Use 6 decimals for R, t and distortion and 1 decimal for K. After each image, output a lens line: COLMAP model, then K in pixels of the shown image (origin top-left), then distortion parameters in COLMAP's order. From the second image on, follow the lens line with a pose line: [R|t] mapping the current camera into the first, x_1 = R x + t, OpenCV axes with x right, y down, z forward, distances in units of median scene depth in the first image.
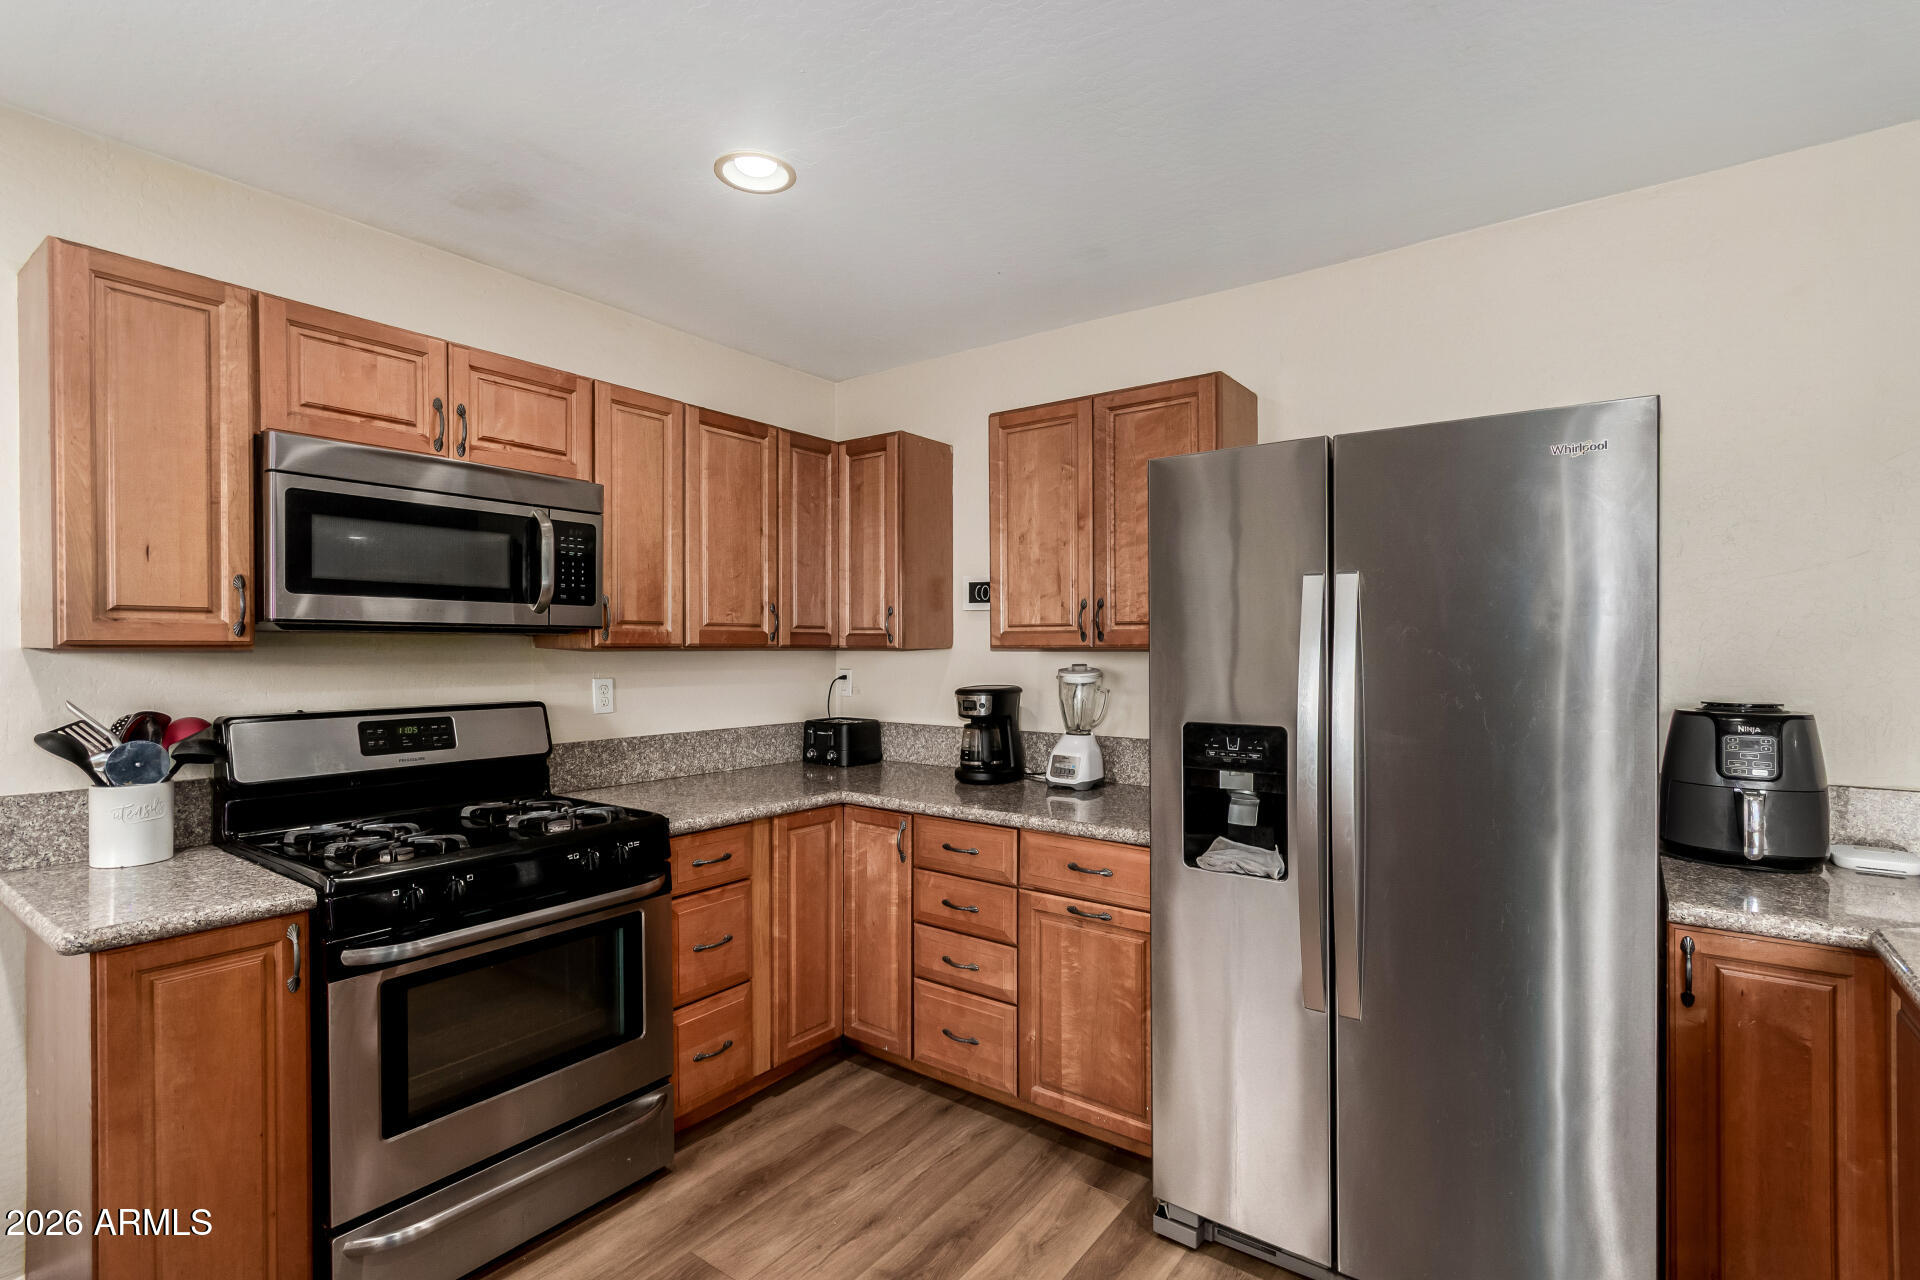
lens RADIAL K [[898.8, 0, 953.8], [0, 898.8, 647.5], [0, 0, 1]] dist [0.007641, -0.002376]
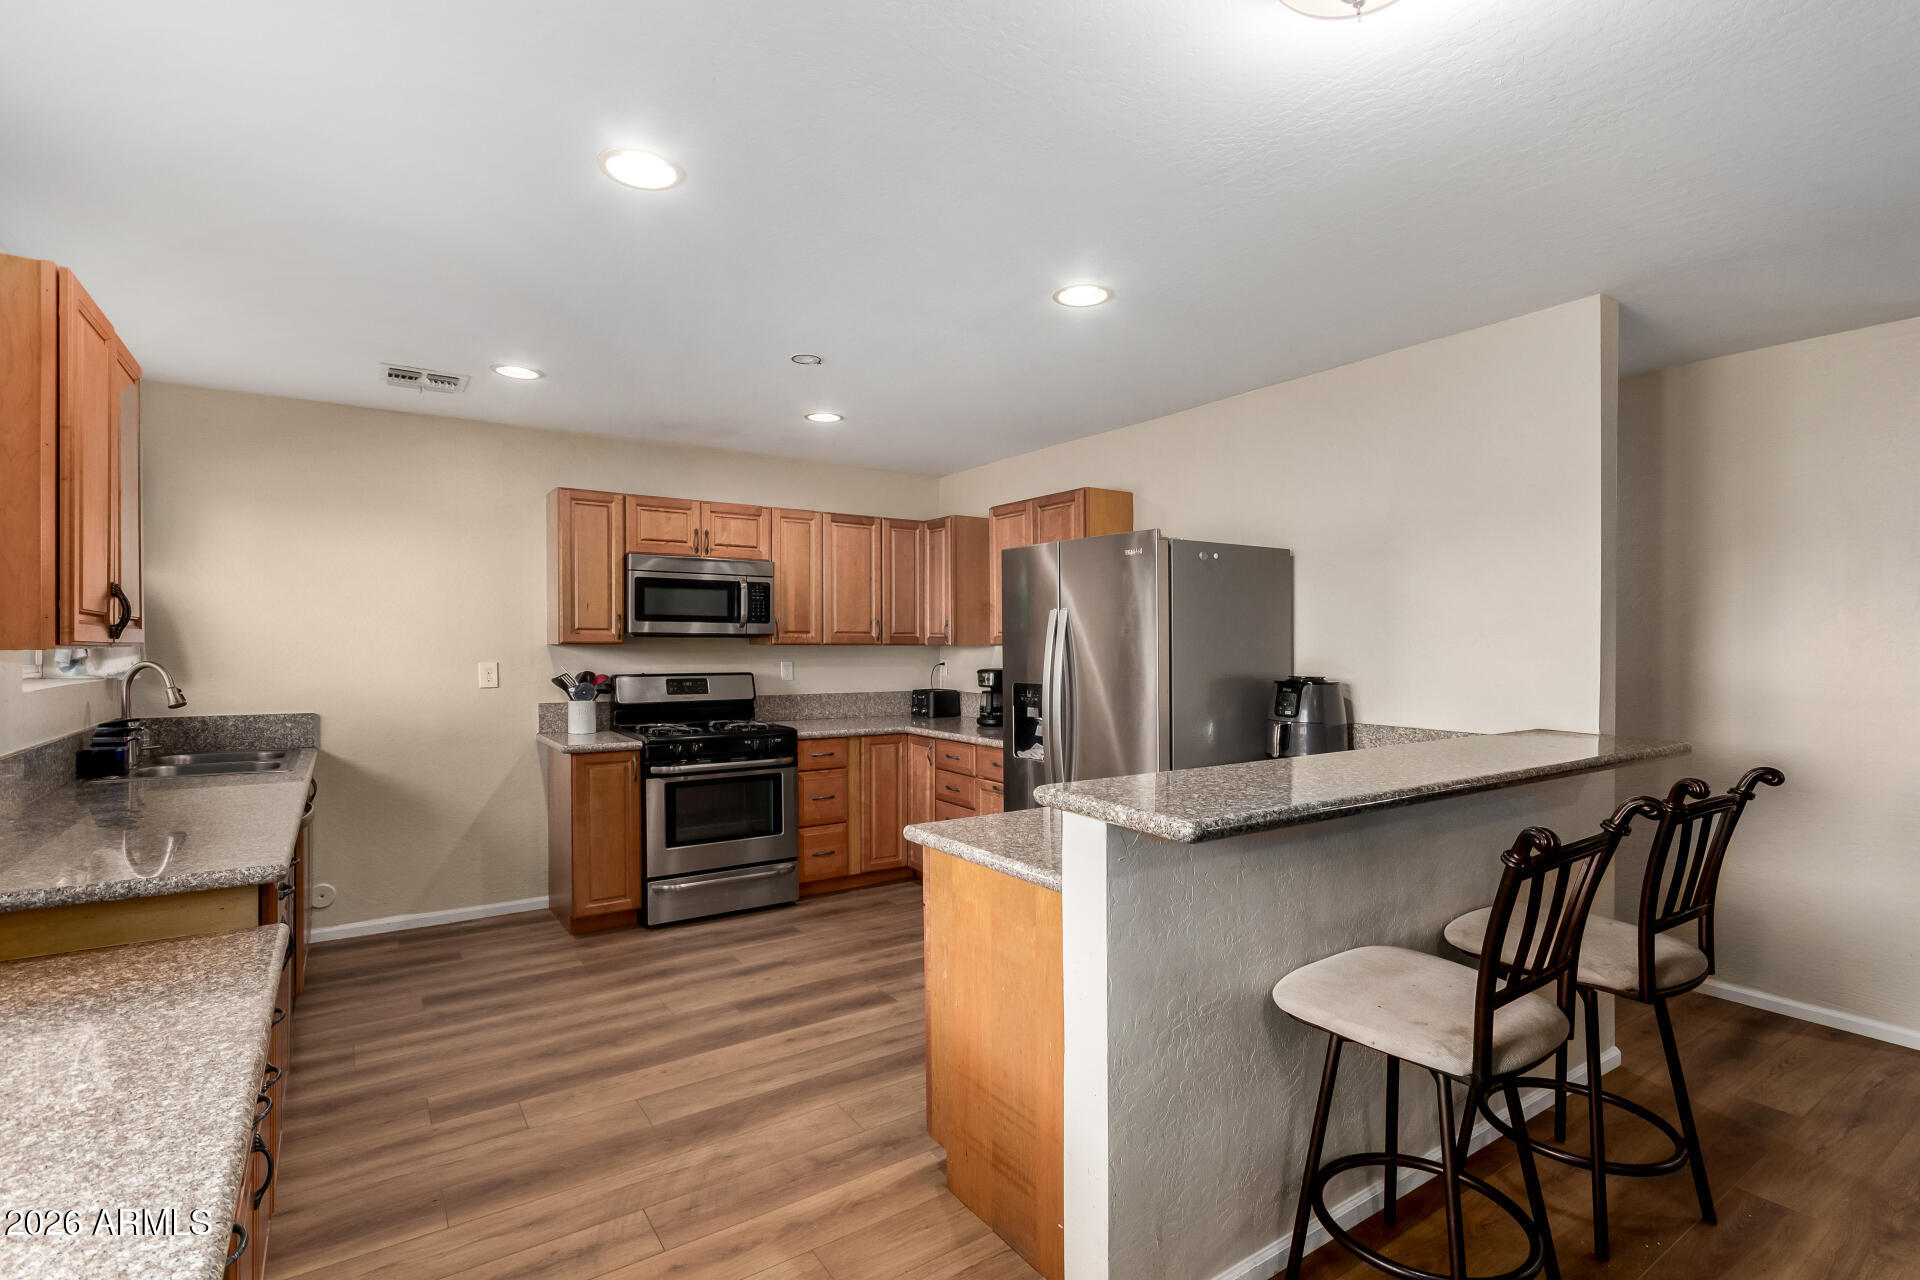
lens RADIAL K [[898.8, 0, 966.4], [0, 898.8, 658.0], [0, 0, 1]] dist [0.007641, -0.002376]
pose [[0.944940, 0.006838, -0.327171, 0.652780], [-0.002362, 0.999898, 0.014075, 0.000405], [0.327234, -0.012527, 0.944860, -0.721738]]
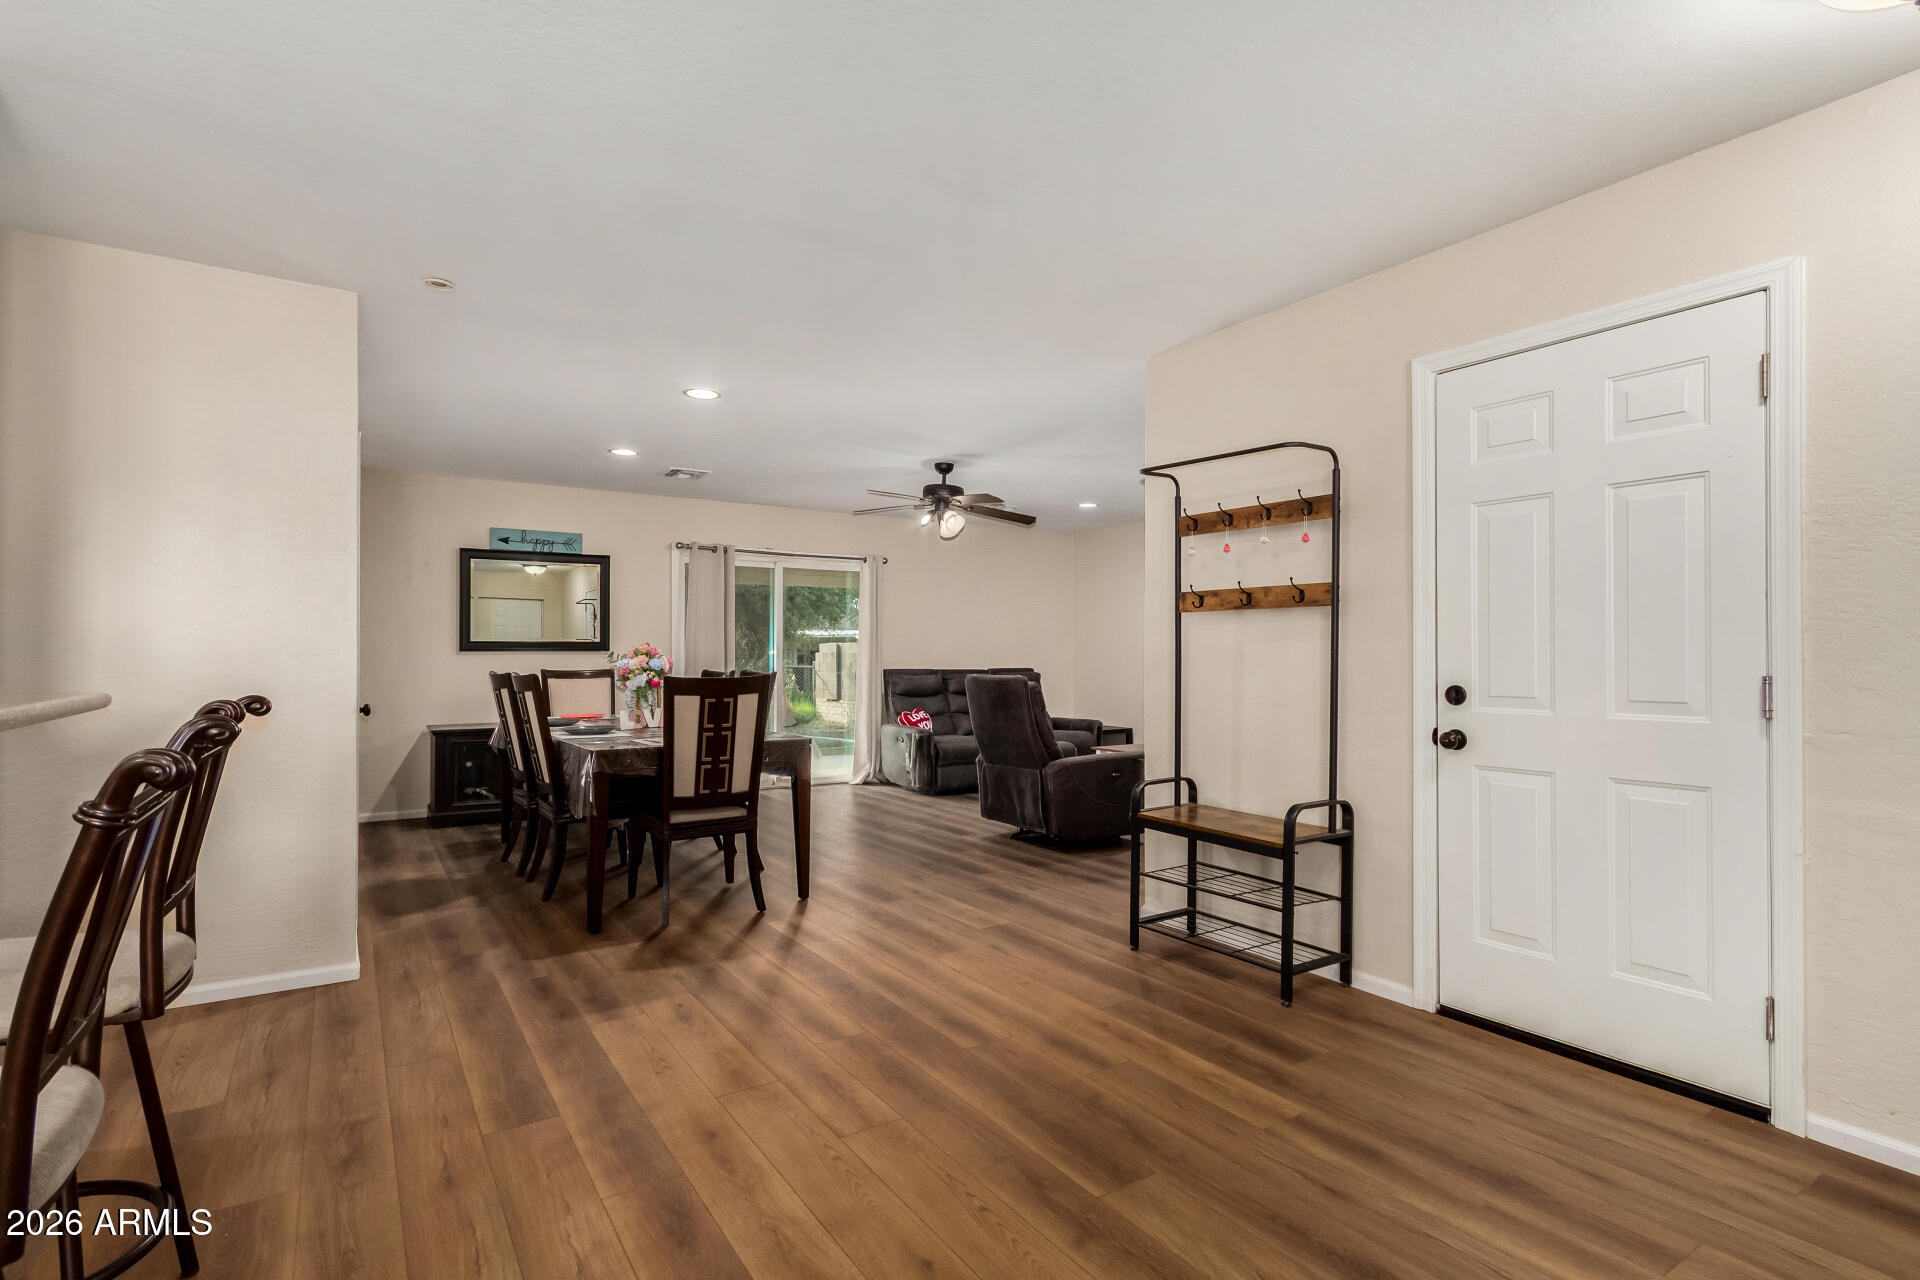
lens RADIAL K [[934.7, 0, 920.7], [0, 934.7, 667.9], [0, 0, 1]] dist [0.004630, 0.001213]
pose [[0.366634, -0.006979, 0.930339, 0.580778], [0.001175, 0.999975, 0.007038, 0.087139], [-0.930365, -0.001488, 0.366633, -0.450914]]
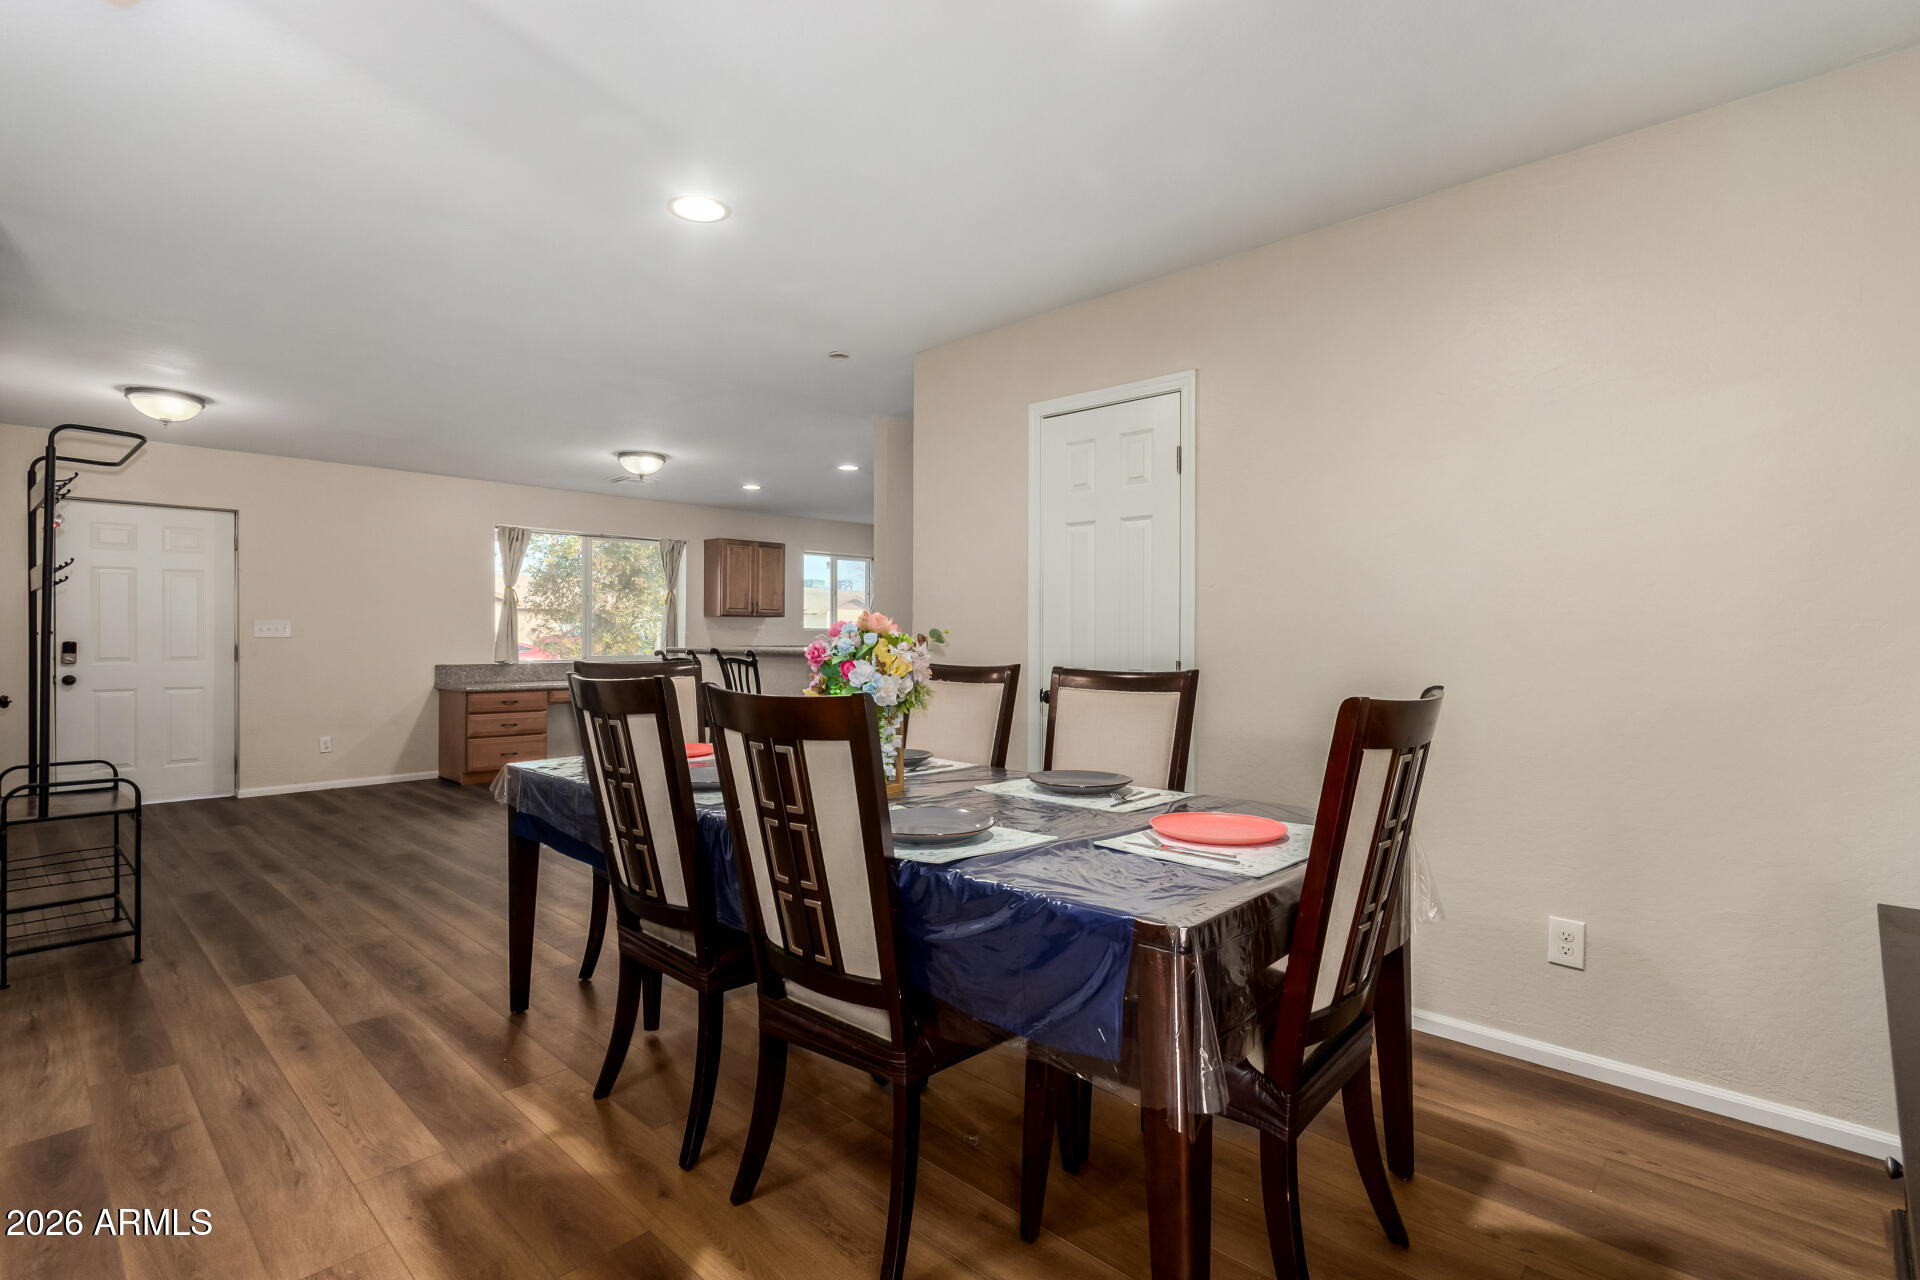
lens RADIAL K [[898.8, 0, 946.2], [0, 898.8, 609.8], [0, 0, 1]] dist [0.007641, -0.002376]
pose [[-0.116241, -0.025572, -0.992892, 3.075834], [-0.000920, 0.999671, -0.025639, 0.068045], [0.993221, -0.002067, -0.116226, 0.987485]]
